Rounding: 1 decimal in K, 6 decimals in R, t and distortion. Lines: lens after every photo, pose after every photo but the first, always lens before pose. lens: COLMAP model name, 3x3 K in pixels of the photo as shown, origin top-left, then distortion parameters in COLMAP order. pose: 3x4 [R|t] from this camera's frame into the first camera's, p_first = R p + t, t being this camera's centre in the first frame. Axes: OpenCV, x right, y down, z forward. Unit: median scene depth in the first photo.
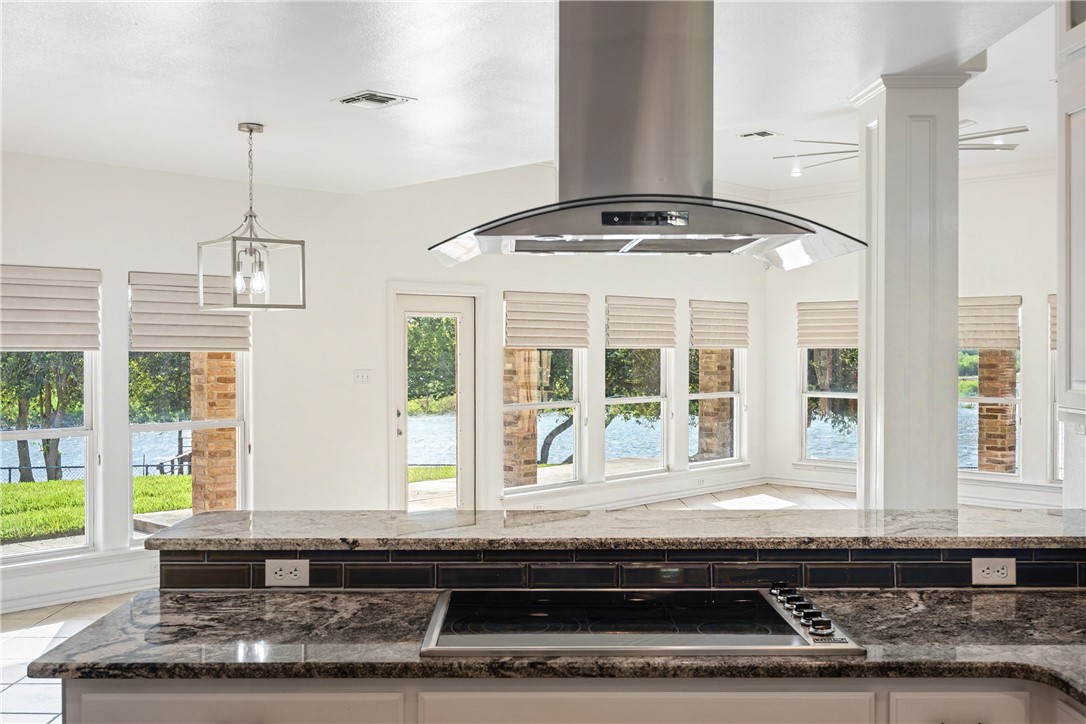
lens RADIAL K [[1062.6, 0, 567.3], [0, 1062.6, 385.3], [0, 0, 1]] dist [0.036009, 0.000000]
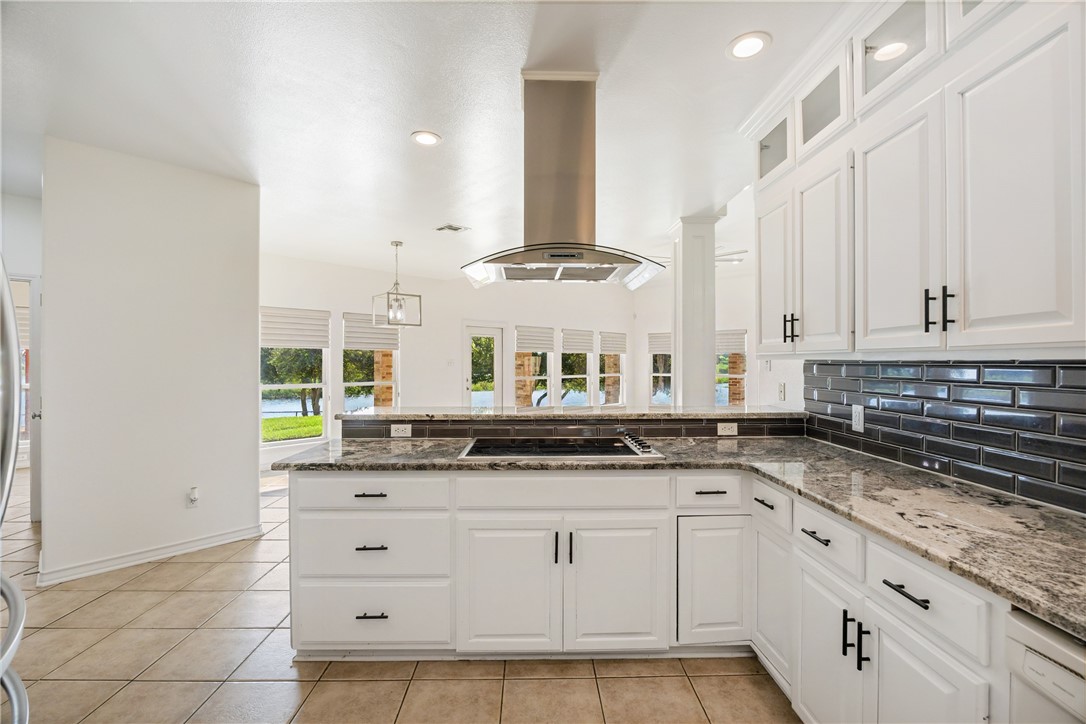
lens RADIAL K [[472.4, 0, 556.9], [0, 472.4, 373.7], [0, 0, 1]] dist [0.017092, -0.002609]
pose [[0.999873, 0.001524, 0.015877, 0.030088], [-0.001338, 0.999931, -0.011705, 0.060525], [-0.015894, 0.011682, 0.999805, 0.034101]]
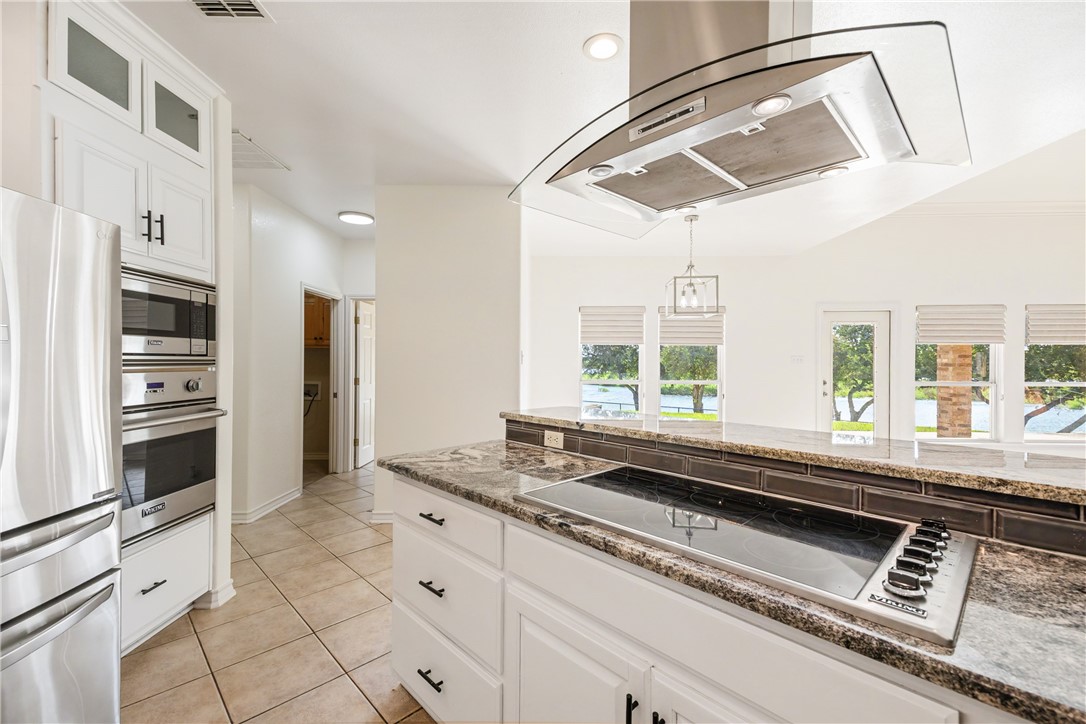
lens RADIAL K [[472.4, 0, 521.0], [0, 472.4, 359.8], [0, 0, 1]] dist [0.017092, -0.002609]
pose [[0.656089, 0.001402, -0.754682, 0.218726], [-0.032252, 0.999137, -0.026183, 0.061130], [0.753994, 0.041518, 0.655568, 0.398212]]
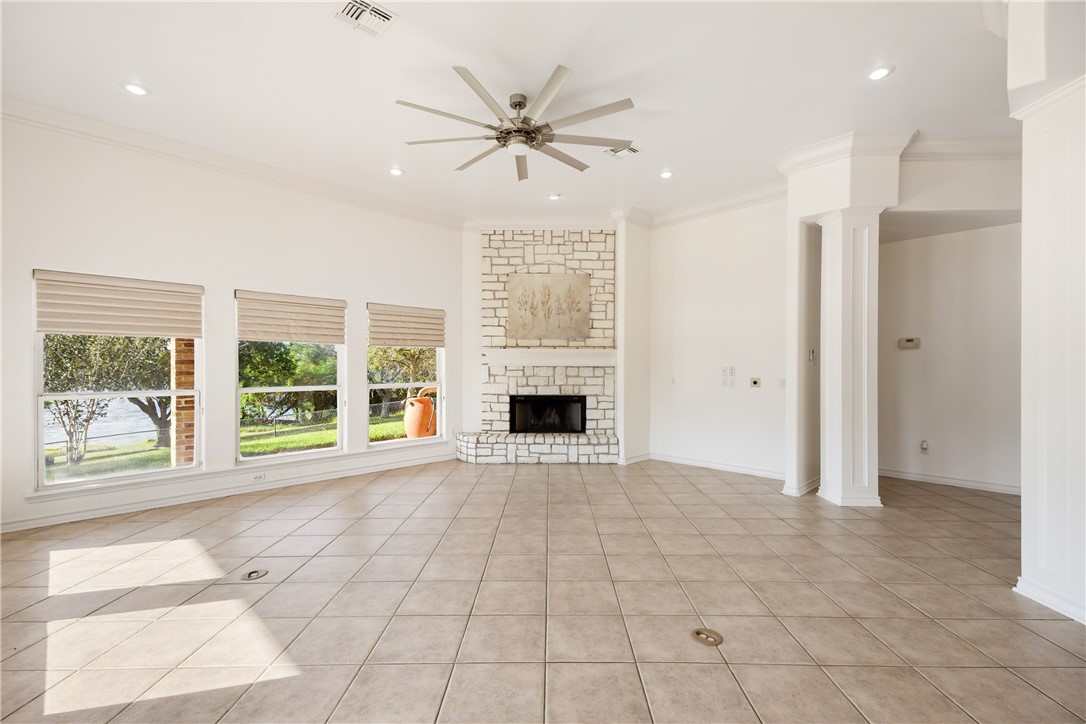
lens RADIAL K [[472.4, 0, 536.0], [0, 472.4, 367.2], [0, 0, 1]] dist [0.017092, -0.002609]
pose [[0.041550, -0.003251, 0.999131, -0.323384], [0.034903, 0.999389, 0.001800, -0.002580], [-0.998527, 0.034798, 0.041638, 2.269866]]
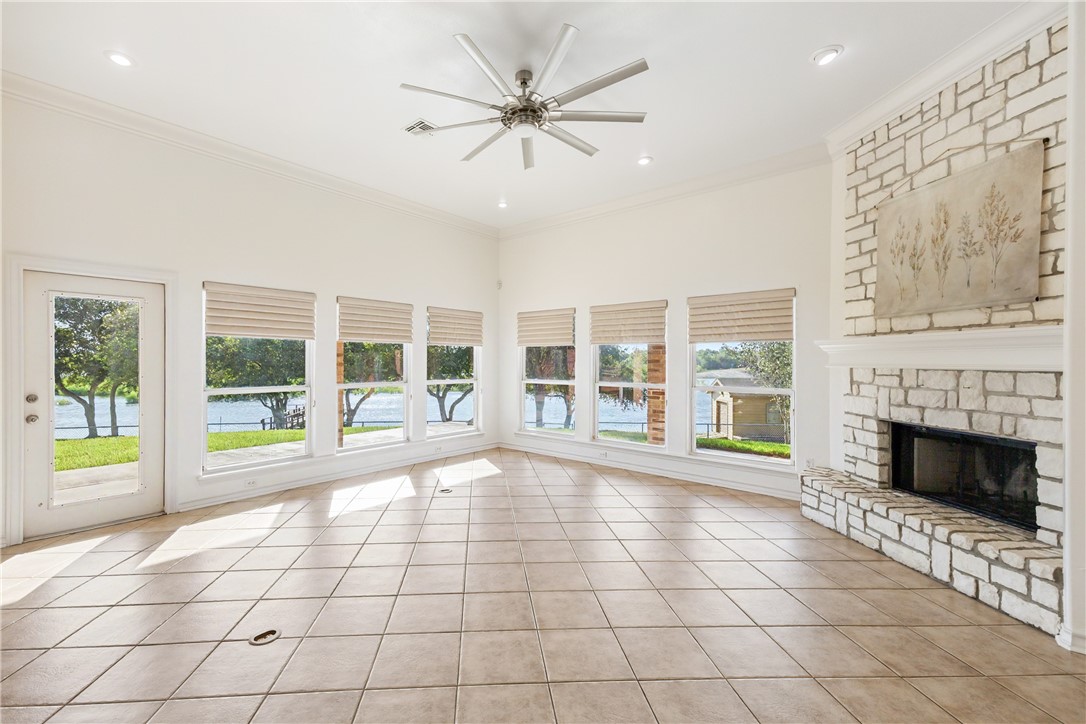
lens RADIAL K [[472.4, 0, 528.5], [0, 472.4, 360.2], [0, 0, 1]] dist [0.017092, -0.002609]
pose [[0.998690, 0.000511, 0.051175, 0.713666], [0.001492, 0.999234, -0.039101, 0.017371], [-0.051156, 0.039127, 0.997924, 1.414426]]
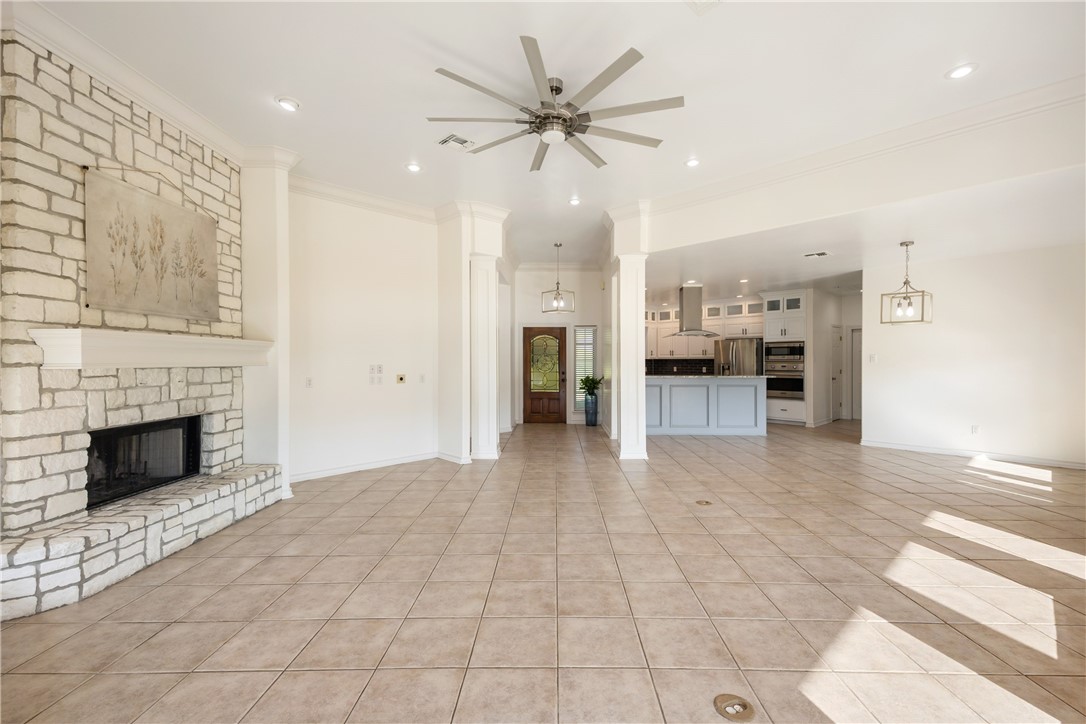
lens RADIAL K [[472.4, 0, 564.2], [0, 472.4, 359.9], [0, 0, 1]] dist [0.017092, -0.002609]
pose [[-0.999718, 0.002214, 0.023643, 0.664801], [0.003059, 0.999356, 0.035760, -0.051437], [-0.023549, 0.035822, -0.999081, 3.319708]]
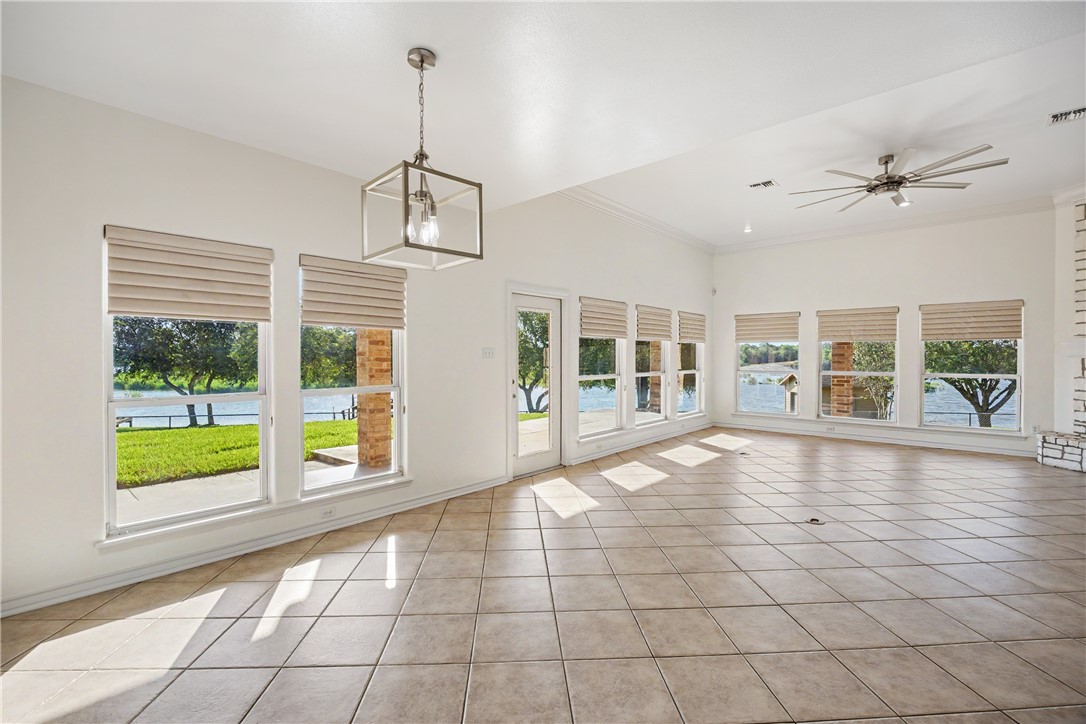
lens RADIAL K [[472.4, 0, 549.8], [0, 472.4, 369.0], [0, 0, 1]] dist [0.017092, -0.002609]
pose [[0.999028, -0.000460, 0.044080, -0.337712], [0.000848, 0.999961, -0.008773, 0.038880], [-0.044074, 0.008802, 0.998989, 0.978287]]
